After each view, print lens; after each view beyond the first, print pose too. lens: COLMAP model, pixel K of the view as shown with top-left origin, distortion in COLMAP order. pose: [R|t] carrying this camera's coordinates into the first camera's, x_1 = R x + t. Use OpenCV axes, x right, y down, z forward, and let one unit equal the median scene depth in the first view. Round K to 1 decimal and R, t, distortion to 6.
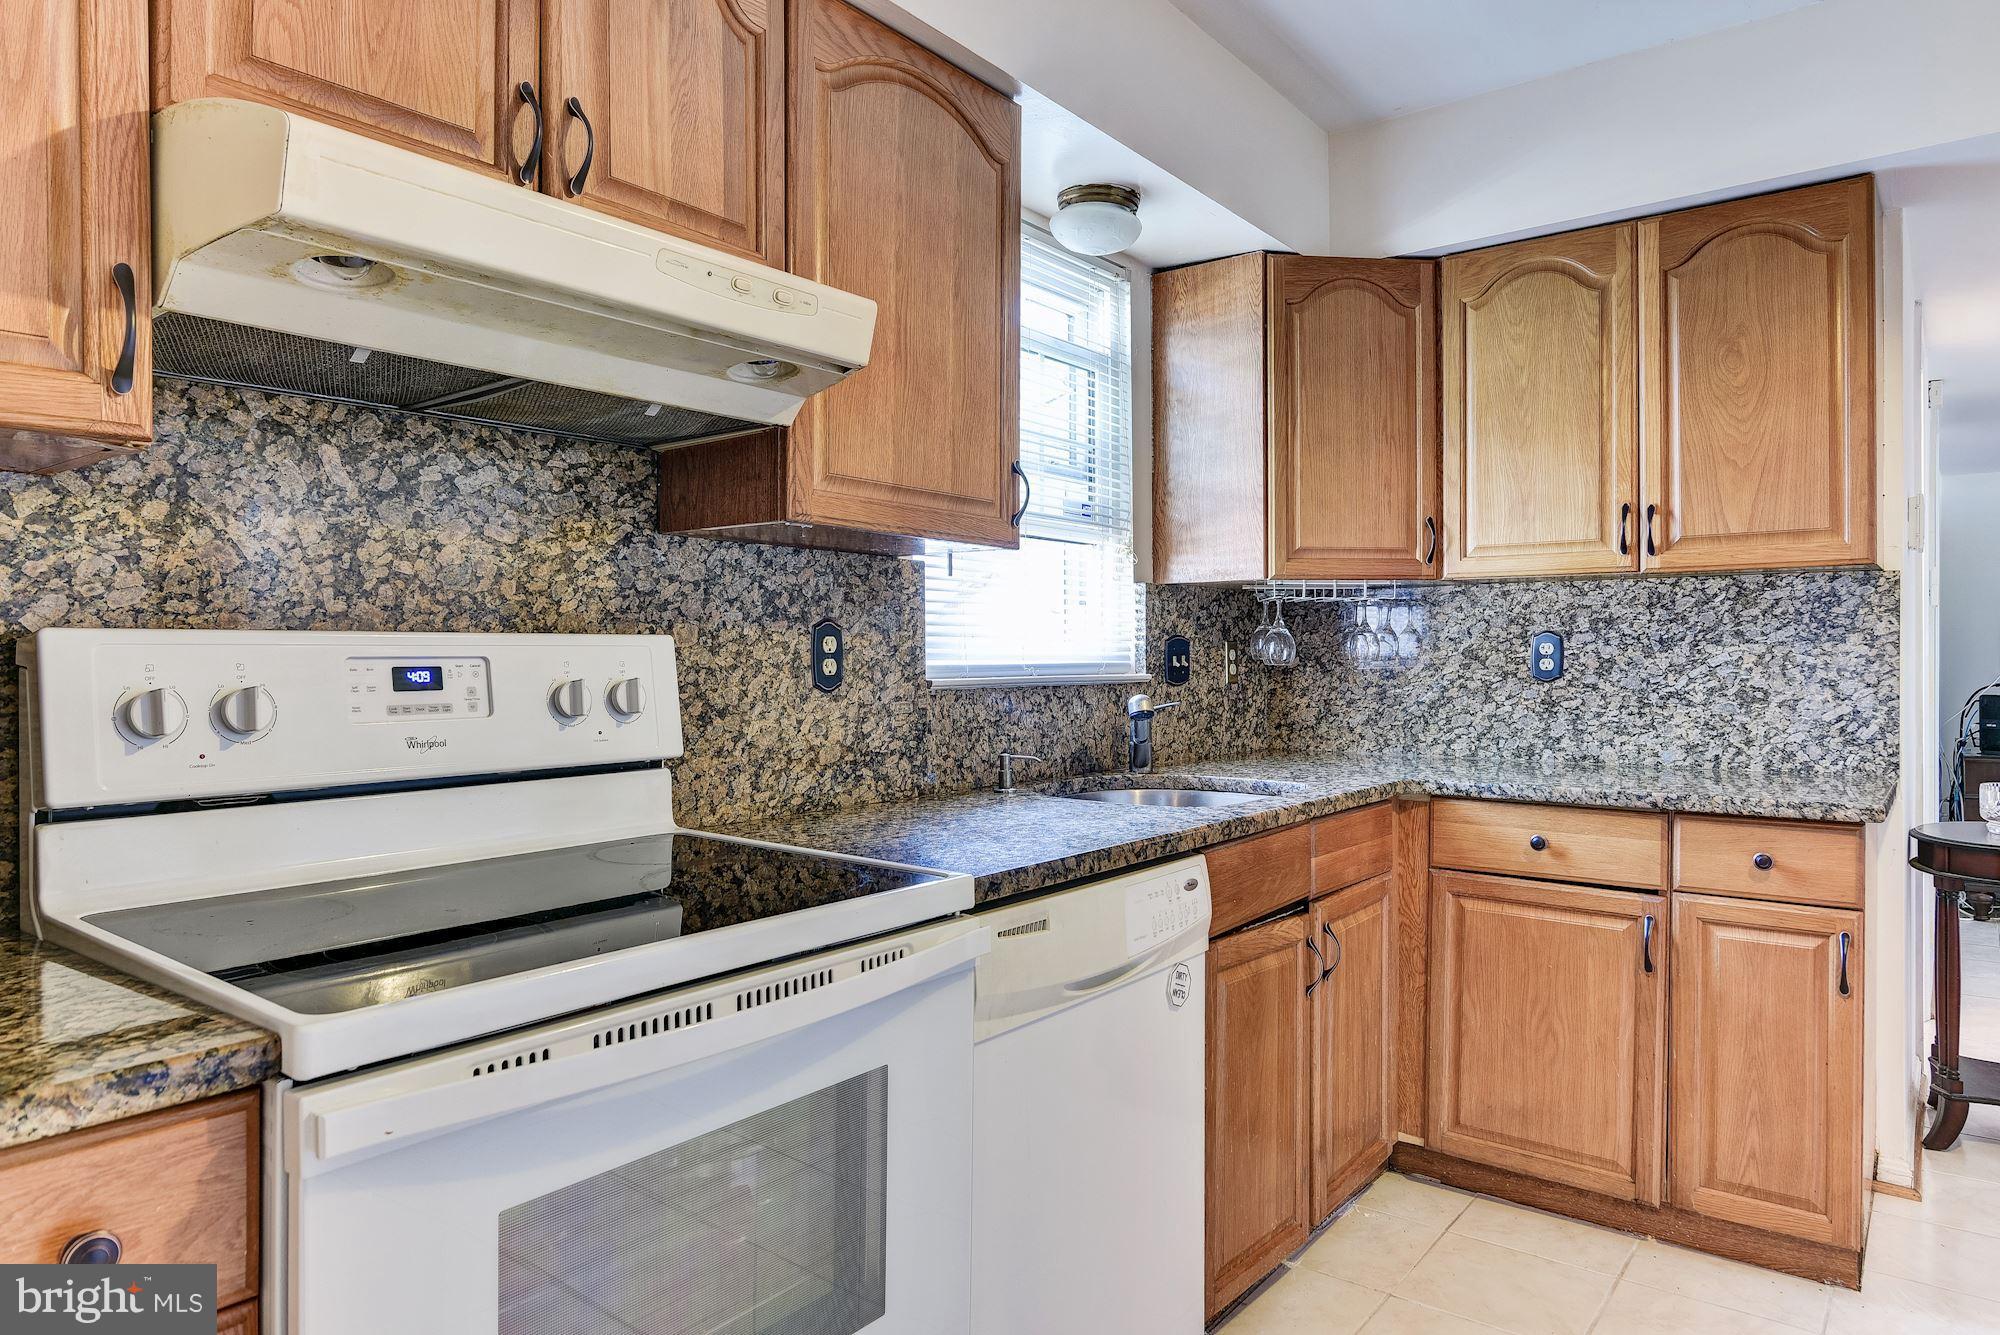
lens RADIAL K [[1255.2, 0, 992.2], [0, 1255.2, 663.4], [0, 0, 1]] dist [-0.002772, 0.000119]
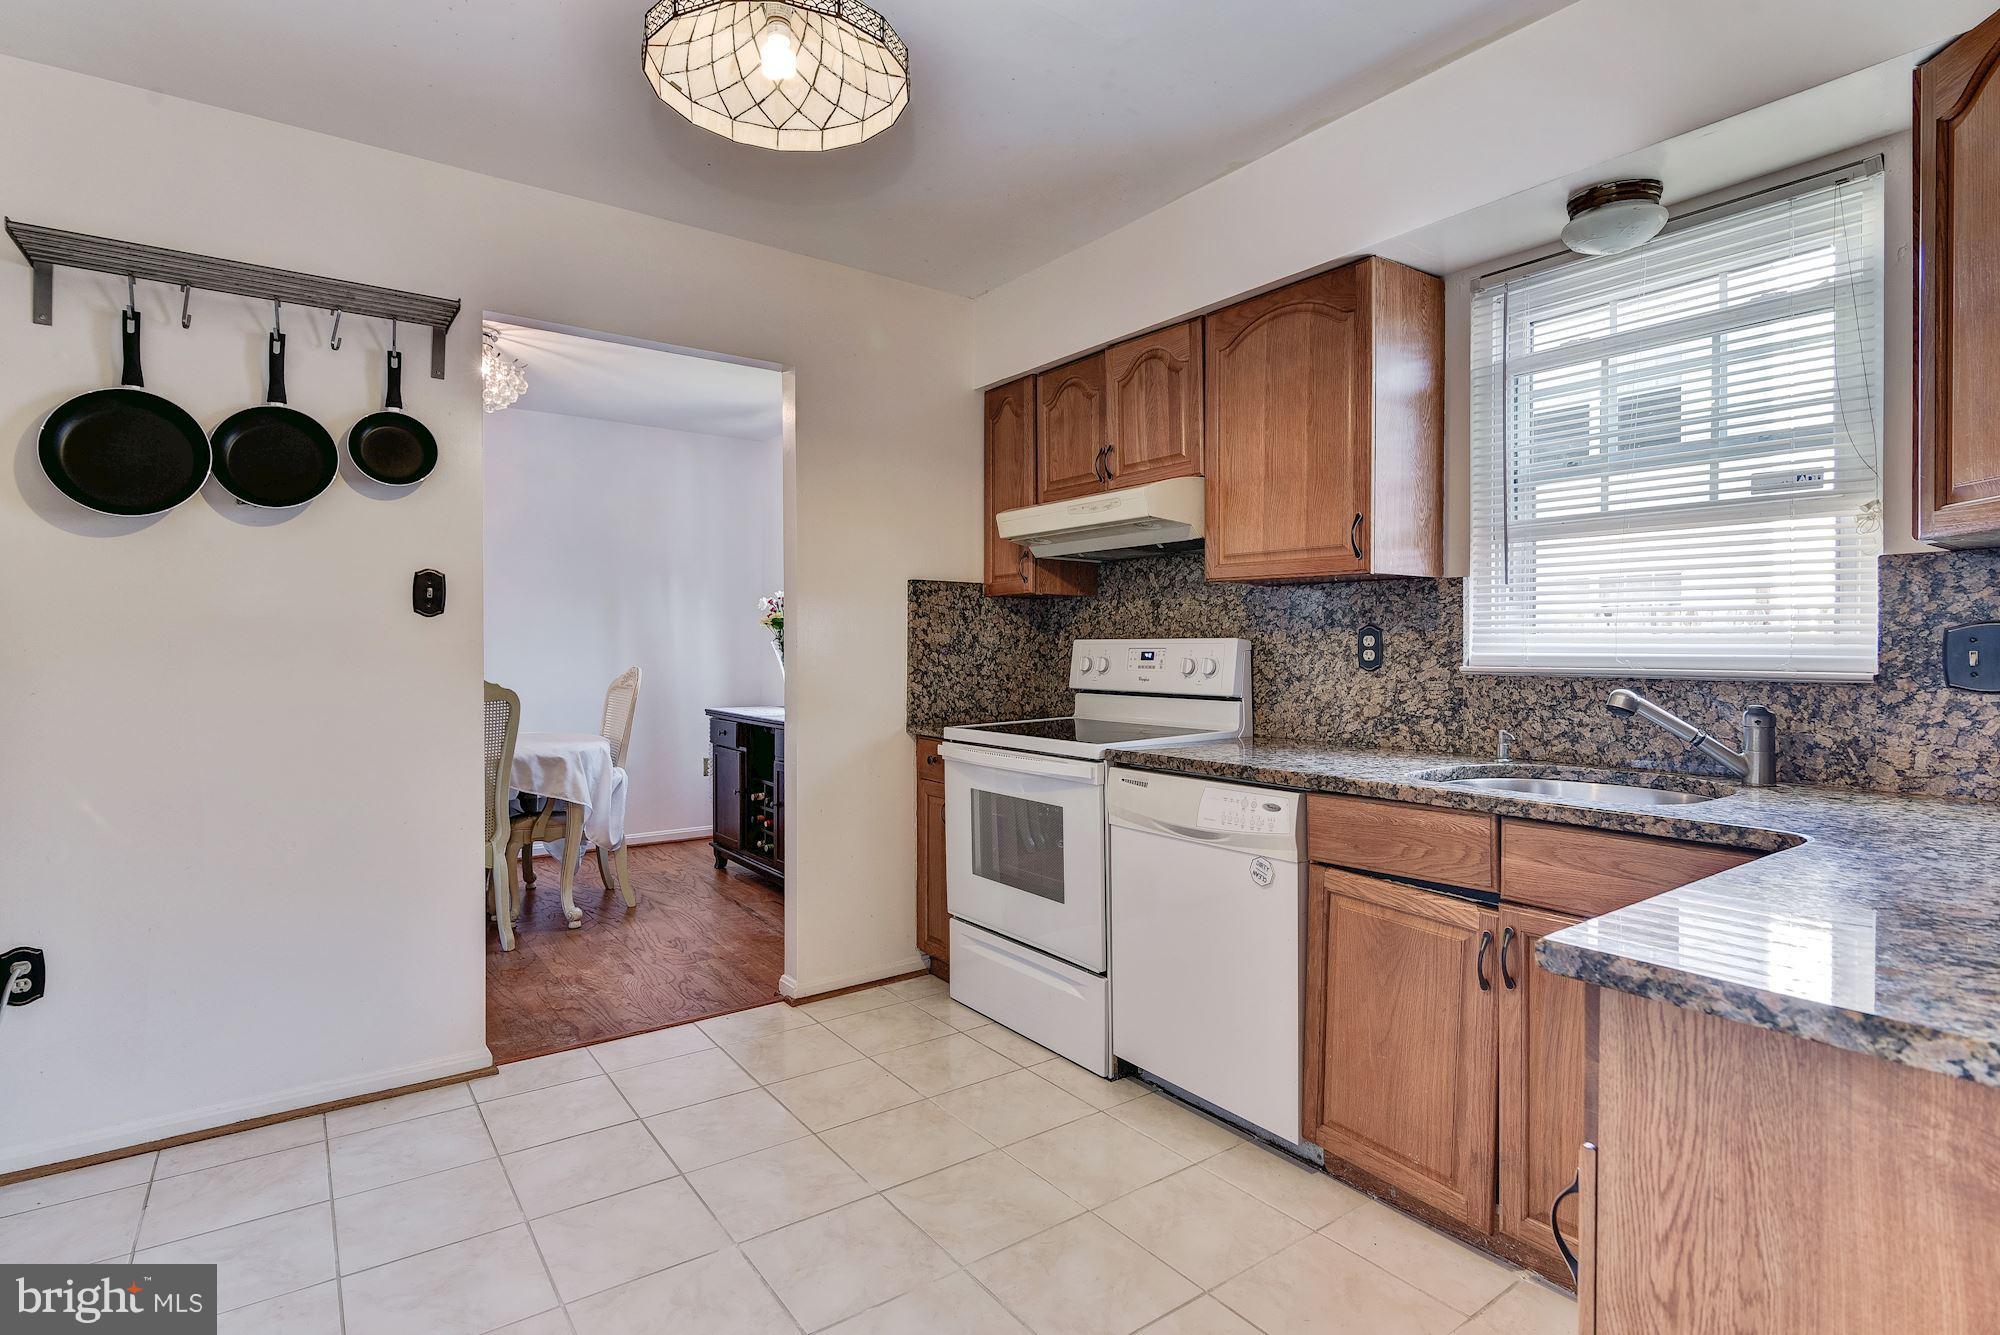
lens RADIAL K [[984.0, 0, 1000.0], [0, 984.0, 652.6], [0, 0, 1]] dist [-0.001167, -0.000228]
pose [[-0.277340, 0.010271, -0.960717, 1.098493], [-0.003354, 0.999926, 0.011659, -0.012376], [0.960766, 0.006456, -0.277285, 0.831480]]
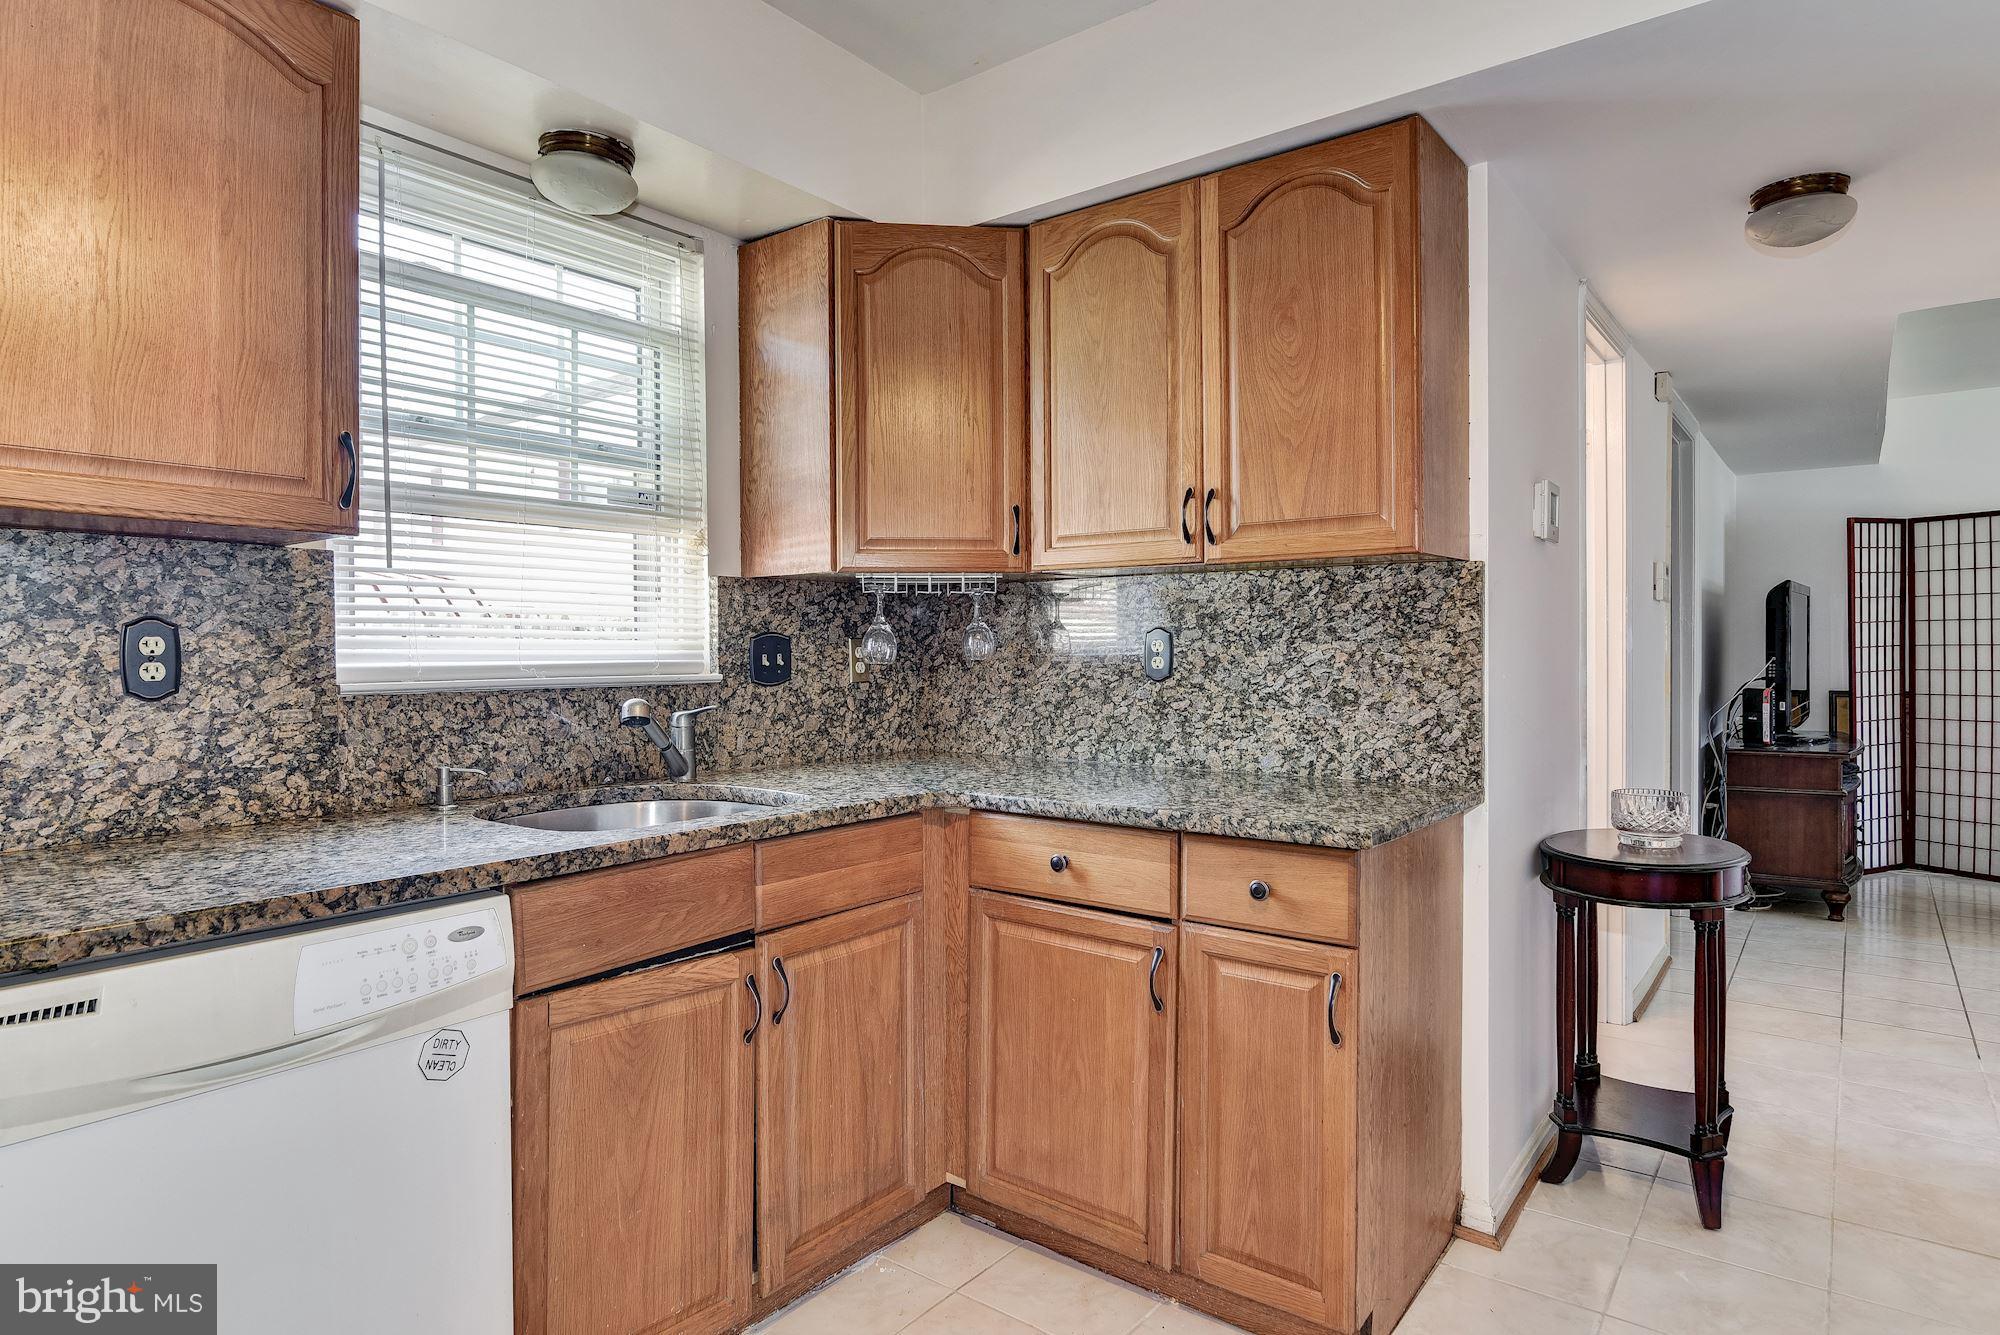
lens RADIAL K [[1131.2, 0, 991.8], [0, 1131.2, 663.4], [0, 0, 1]] dist [-0.005112, -0.002082]
pose [[0.999999, -0.001478, 0.000879, 0.417399], [0.001471, 0.999964, 0.008377, -0.007954], [-0.000892, -0.008376, 0.999965, 0.203453]]
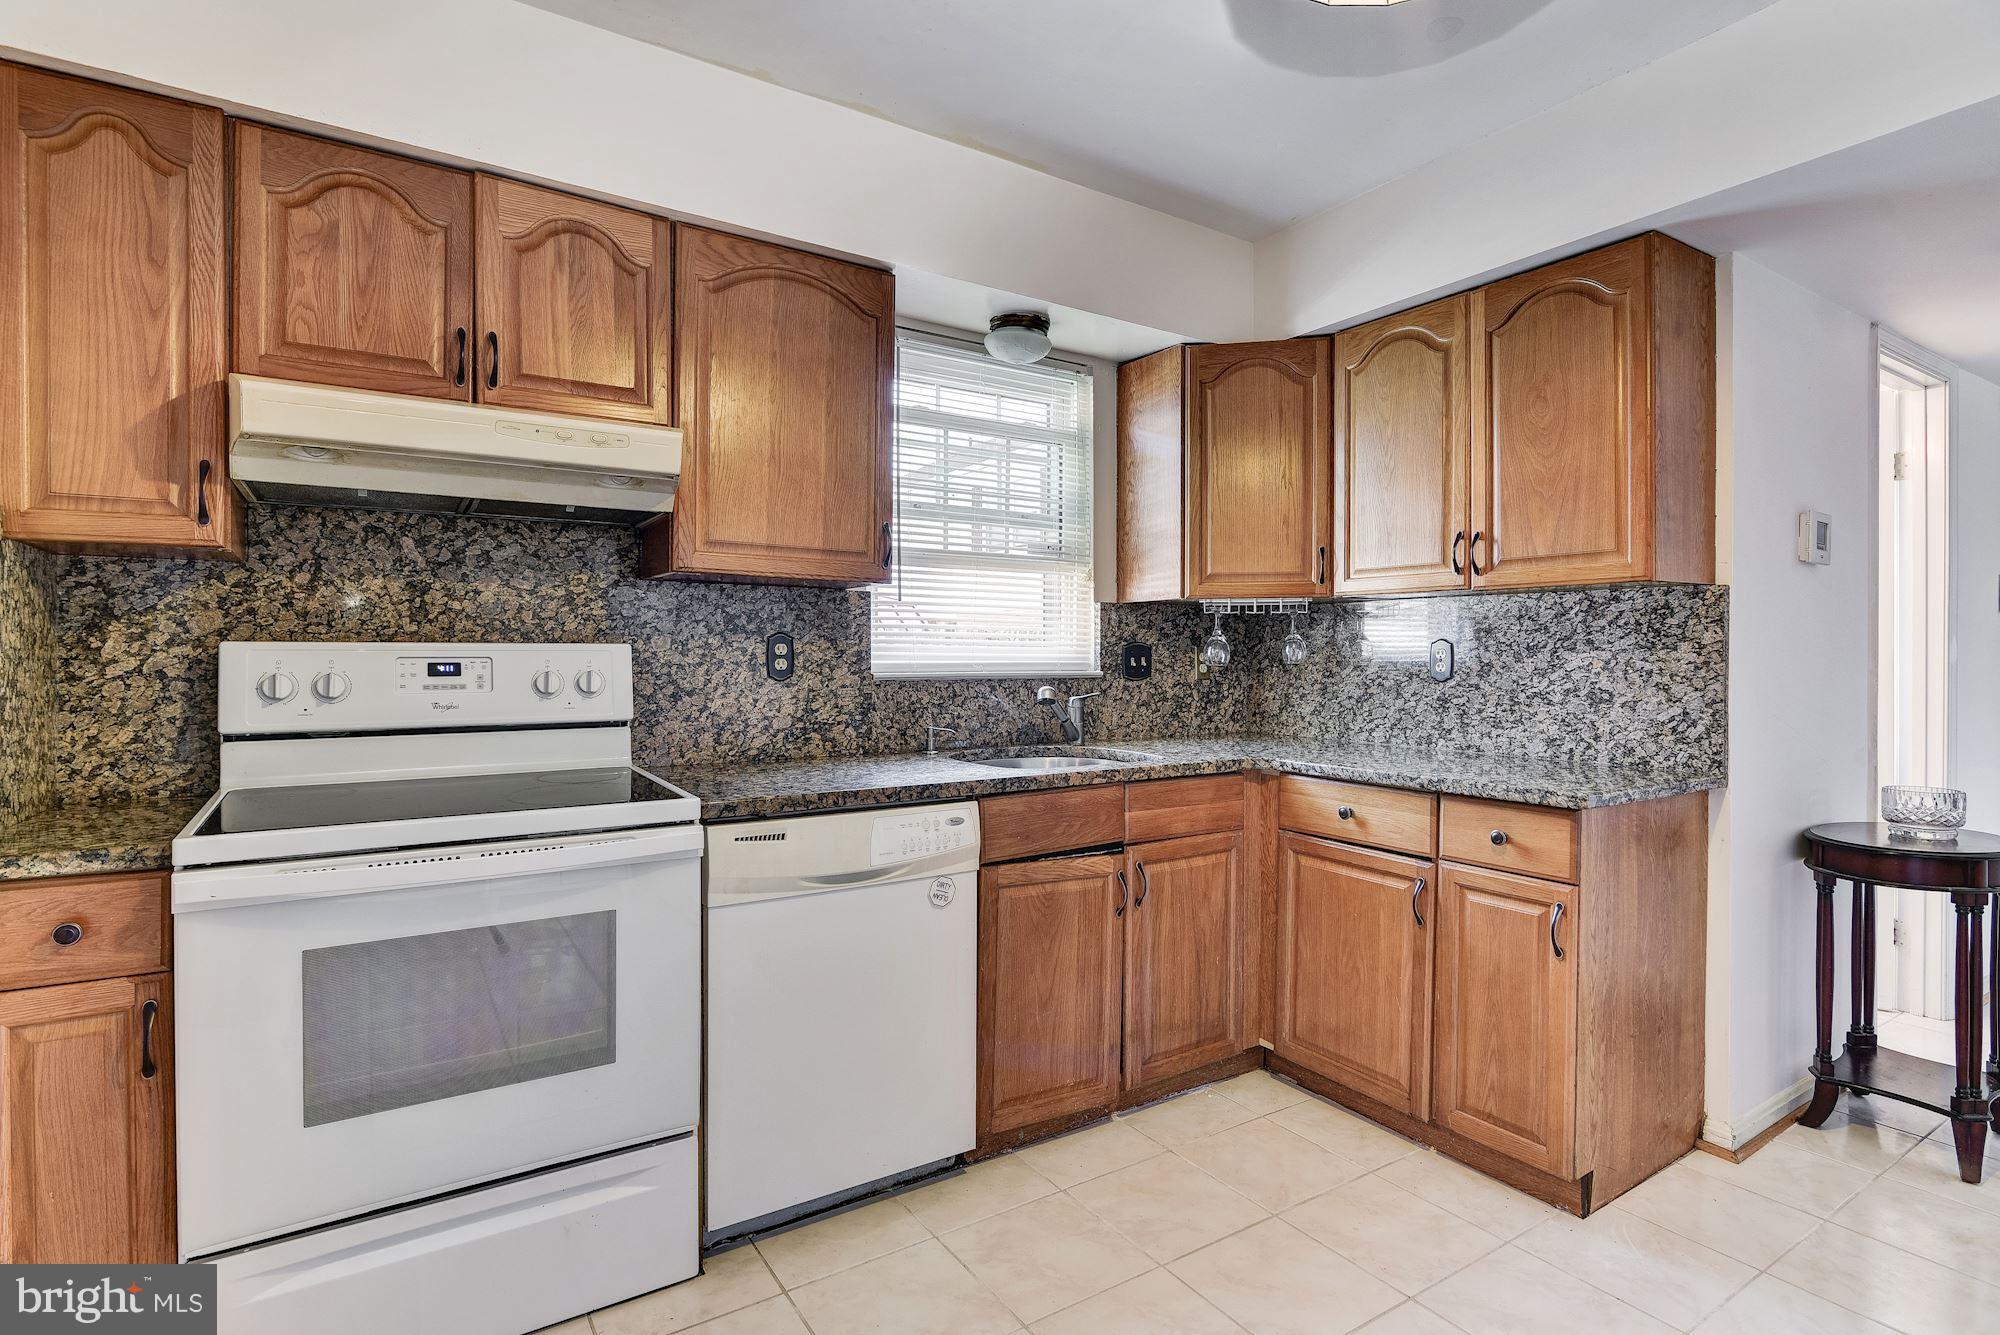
lens RADIAL K [[987.9, 0, 989.5], [0, 987.9, 661.3], [0, 0, 1]] dist [-0.003087, -0.000279]
pose [[0.942365, 0.008487, -0.334479, 0.463366], [-0.007634, 0.999963, 0.003863, -0.006672], [0.334500, -0.001087, 0.942395, -0.026895]]
